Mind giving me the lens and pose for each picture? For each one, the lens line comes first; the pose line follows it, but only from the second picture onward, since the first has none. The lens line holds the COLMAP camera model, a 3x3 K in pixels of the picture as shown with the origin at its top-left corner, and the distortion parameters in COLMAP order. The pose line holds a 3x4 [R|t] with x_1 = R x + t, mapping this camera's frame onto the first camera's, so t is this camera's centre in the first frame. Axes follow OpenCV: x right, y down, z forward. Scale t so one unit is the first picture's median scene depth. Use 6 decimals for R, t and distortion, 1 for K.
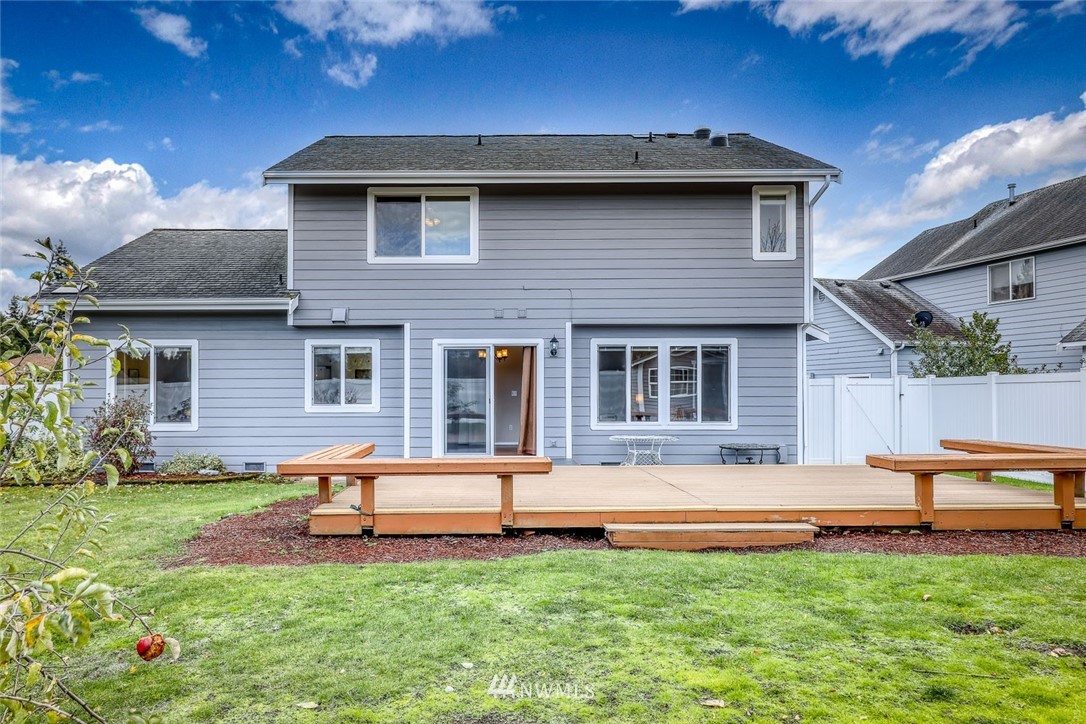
lens RADIAL K [[706.2, 0, 535.6], [0, 706.2, 385.7], [0, 0, 1]] dist [0.001580, 0.000988]
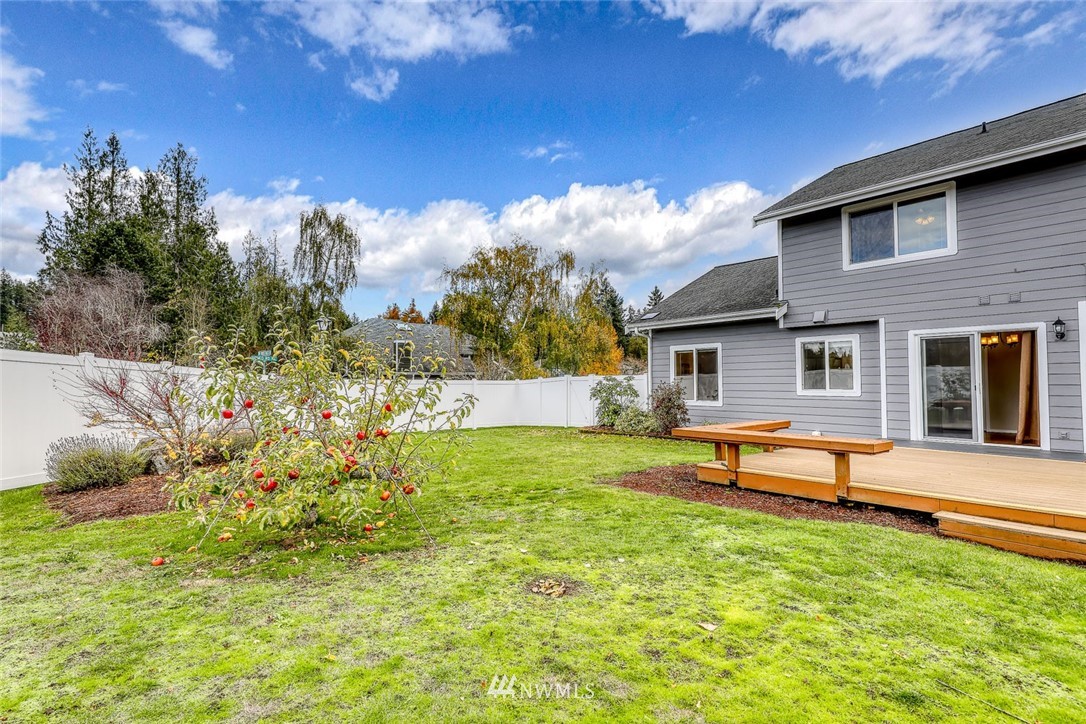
lens RADIAL K [[552.6, 0, 543.5], [0, 552.6, 363.2], [0, 0, 1]] dist [0.002025, -0.000136]
pose [[0.612932, -0.024221, -0.789764, 0.186019], [0.010408, 0.999691, -0.022581, -0.002258], [0.790067, 0.005620, 0.612994, 0.029866]]
